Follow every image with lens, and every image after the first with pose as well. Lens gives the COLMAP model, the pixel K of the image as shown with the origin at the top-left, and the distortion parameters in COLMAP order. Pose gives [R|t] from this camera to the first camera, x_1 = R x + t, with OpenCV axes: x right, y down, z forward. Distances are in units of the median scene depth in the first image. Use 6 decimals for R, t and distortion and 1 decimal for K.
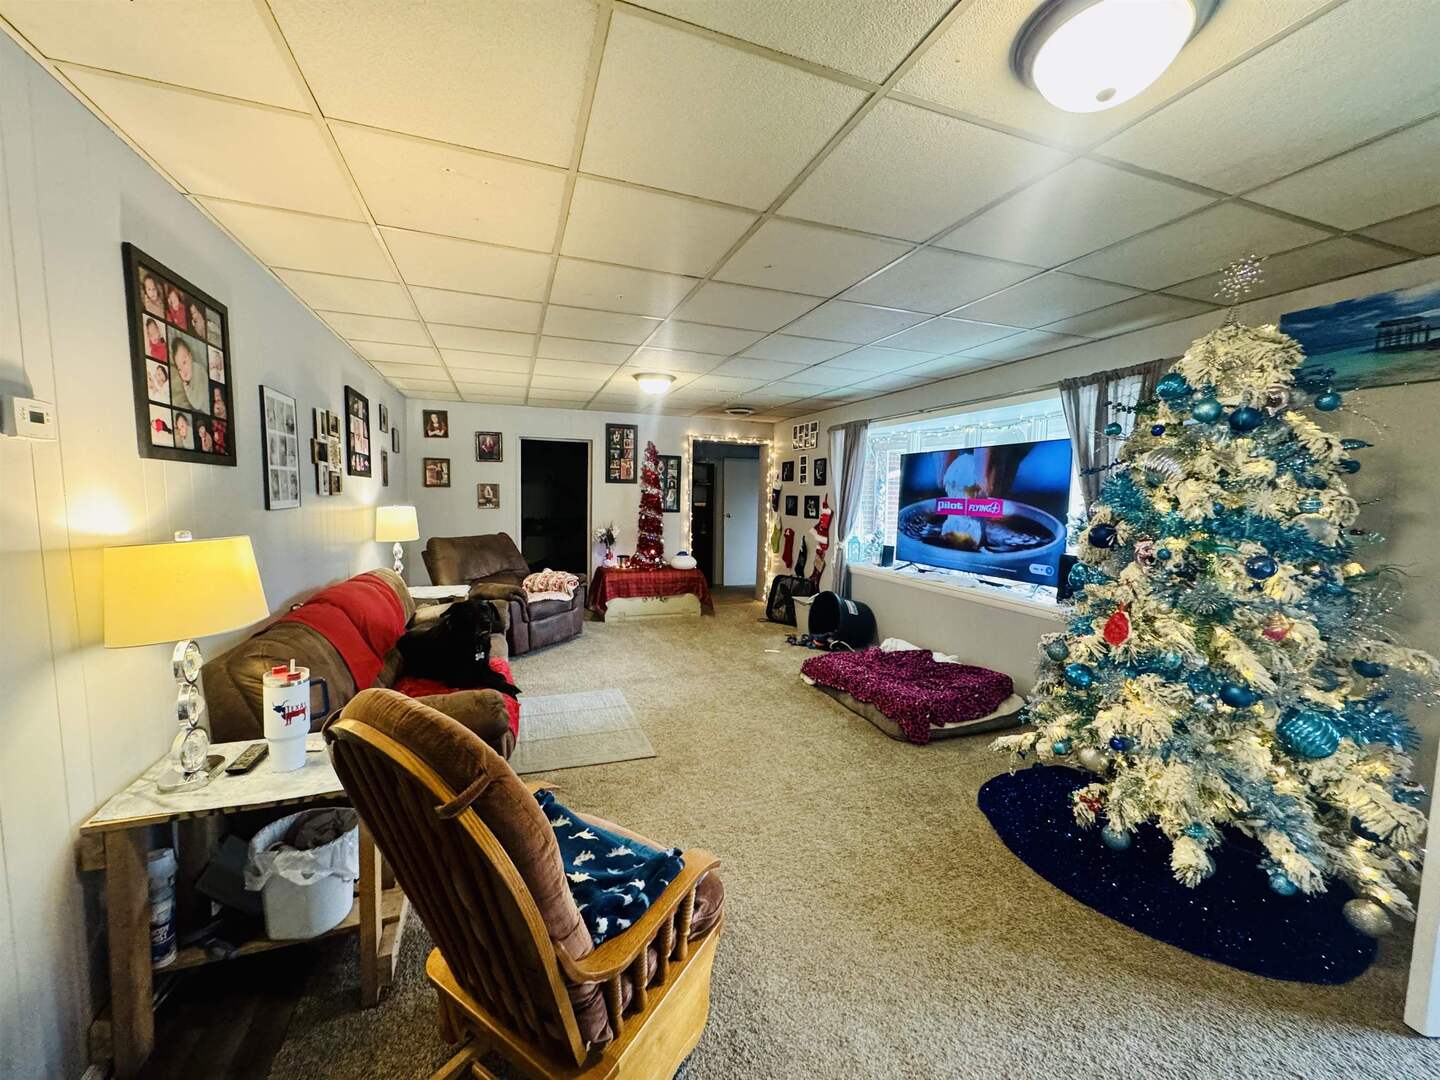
lens RADIAL K [[572.5, 0, 718.4], [0, 572.5, 540.0], [0, 0, 1]] dist [-0.001304, 0.000261]
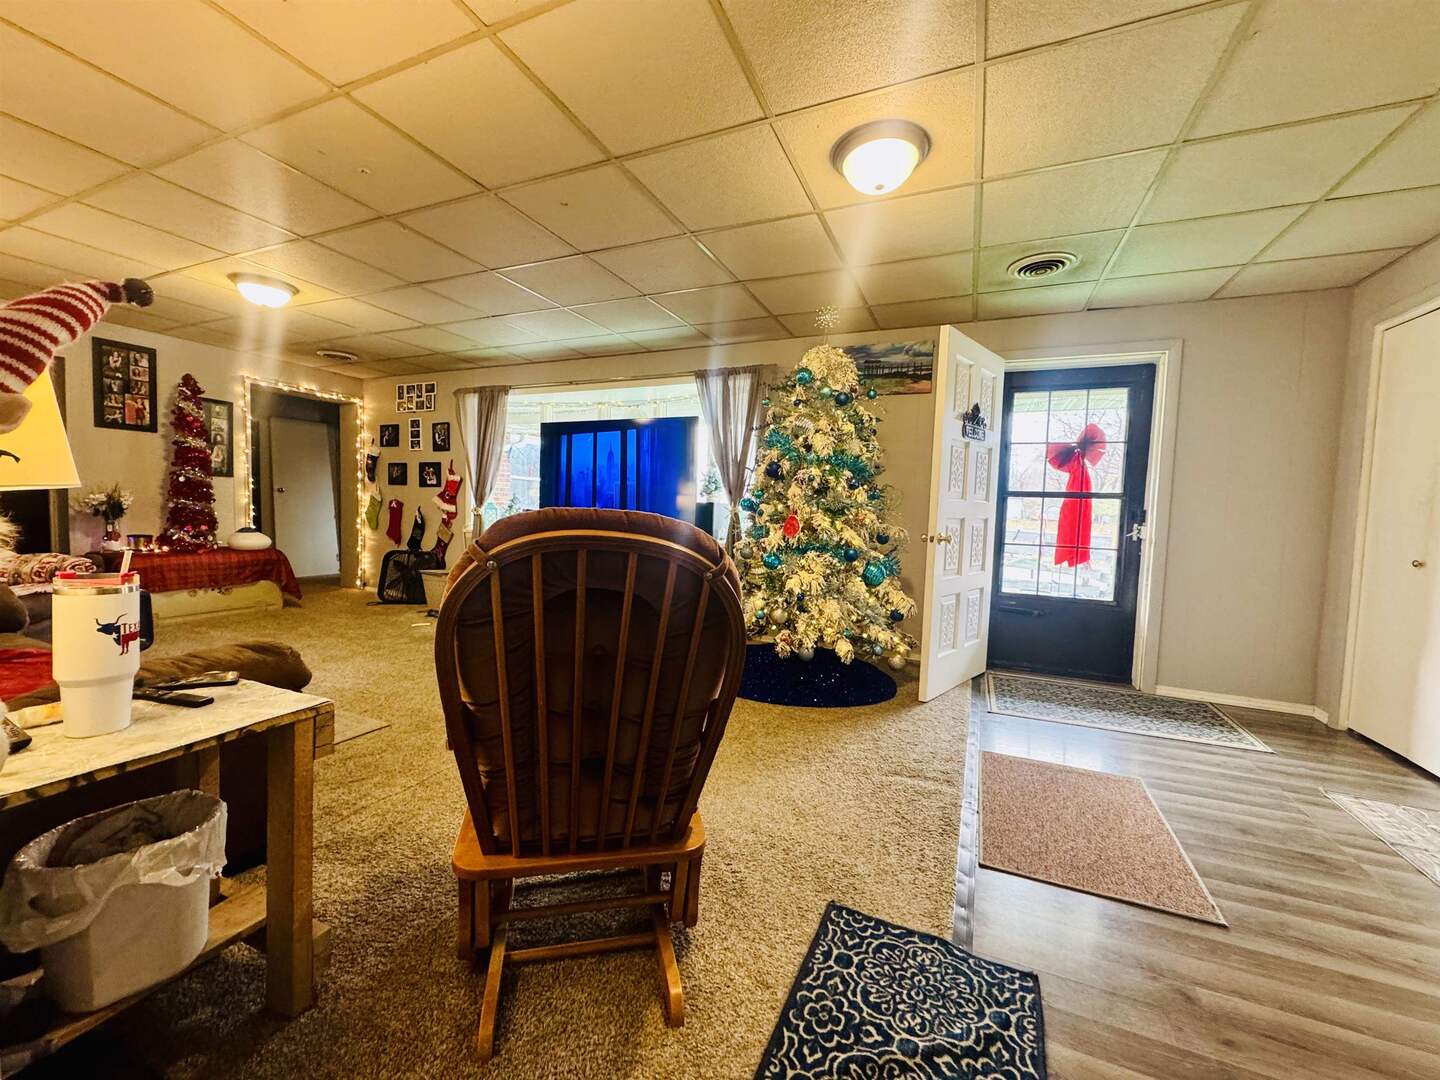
lens RADIAL K [[572.5, 0, 718.4], [0, 572.5, 540.0], [0, 0, 1]] dist [-0.001304, 0.000261]
pose [[0.695336, -0.039476, 0.717600, -0.240735], [0.040197, 0.999064, 0.016010, 0.069091], [-0.717560, 0.017712, 0.696272, 0.027291]]
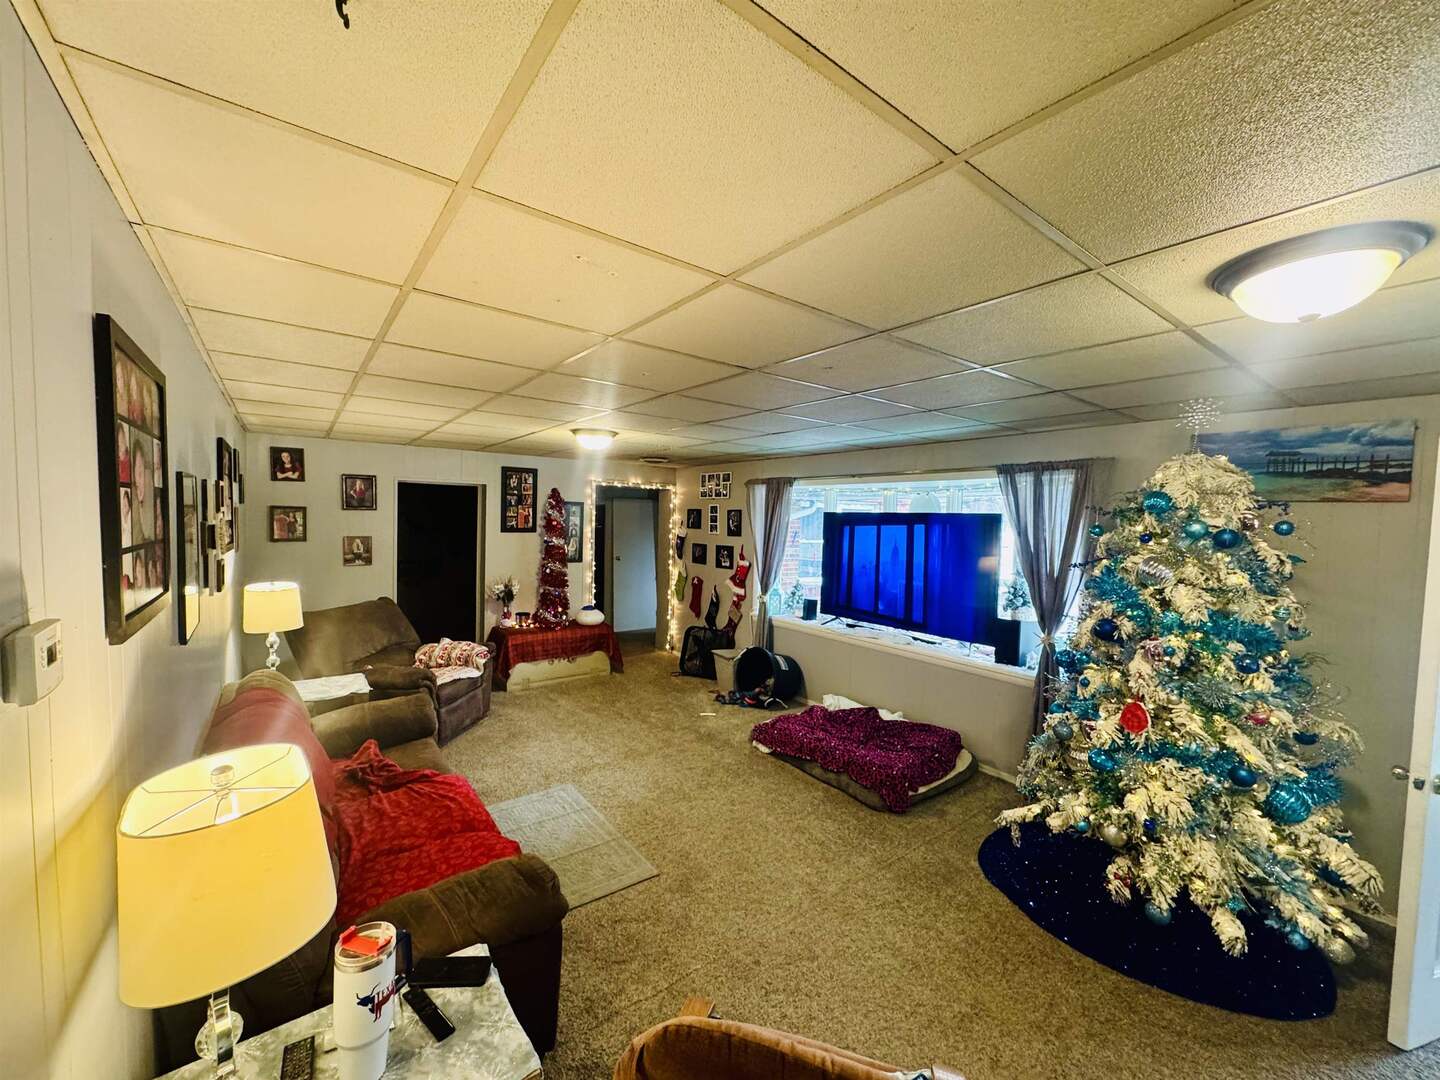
lens RADIAL K [[572.5, 0, 718.4], [0, 572.5, 540.0], [0, 0, 1]] dist [-0.001304, 0.000261]
pose [[0.957416, -0.006549, 0.288639, -0.178457], [0.016128, 0.999395, -0.030821, -0.075118], [-0.288263, 0.034163, 0.956942, 0.063091]]
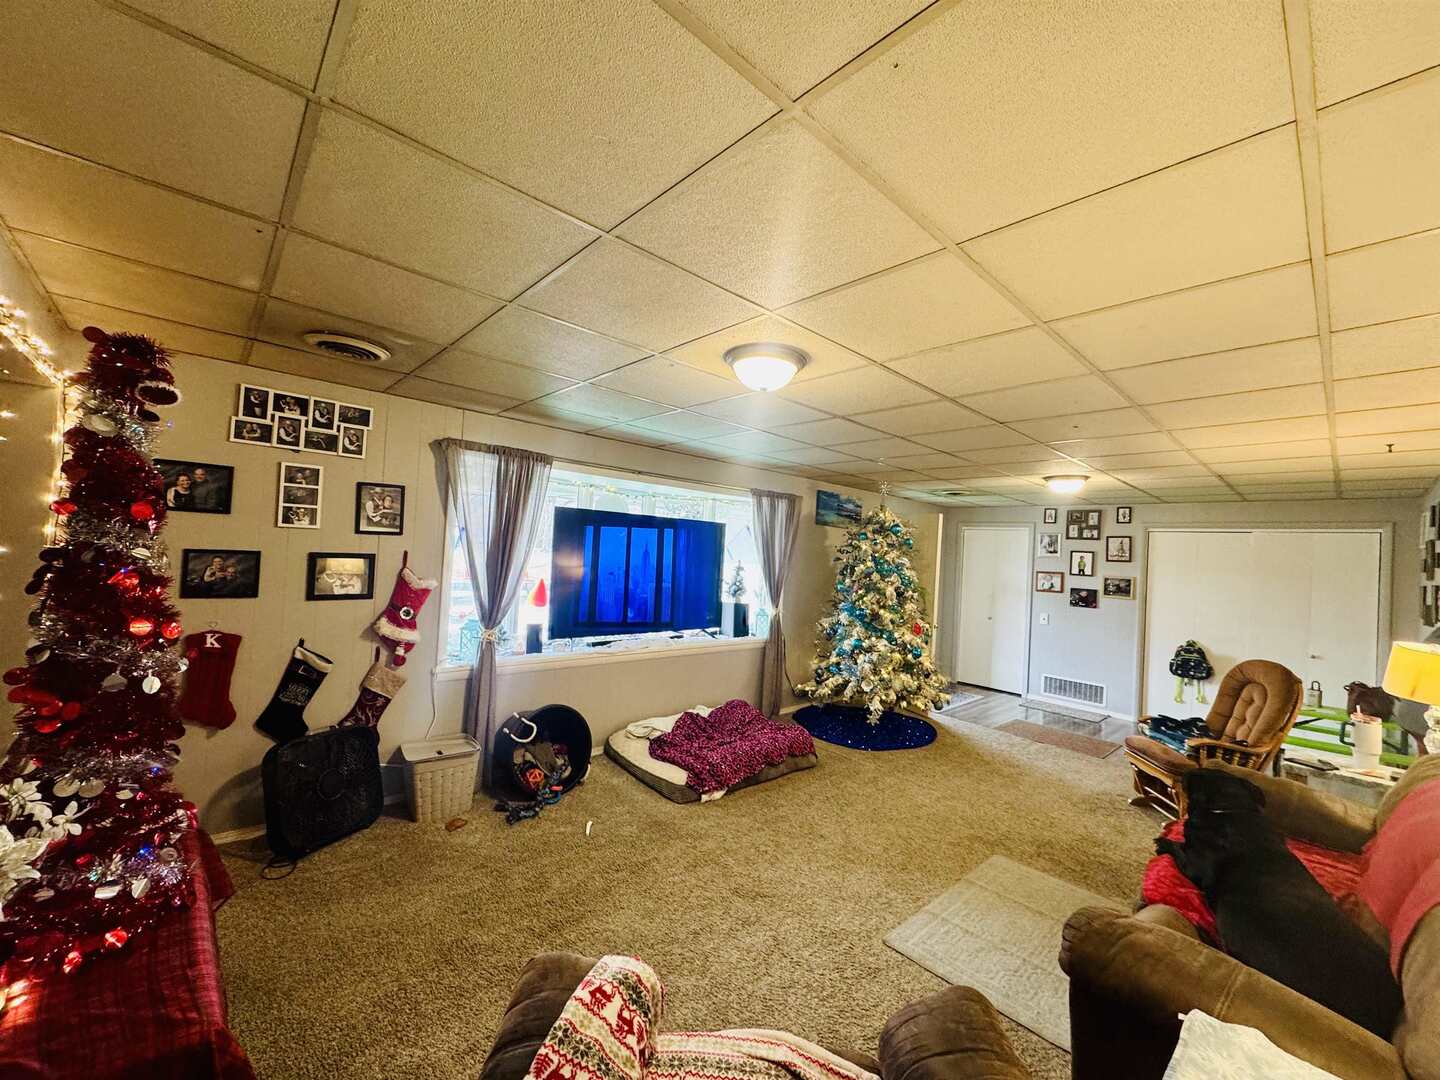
lens RADIAL K [[573.0, 0, 726.6], [0, 573.0, 538.3], [0, 0, 1]] dist [-0.000924, 0.000028]
pose [[-0.380691, -0.013351, 0.924606, -0.547069], [0.012740, 0.999725, 0.019681, -0.126466], [-0.924614, 0.019271, -0.380417, 1.167830]]
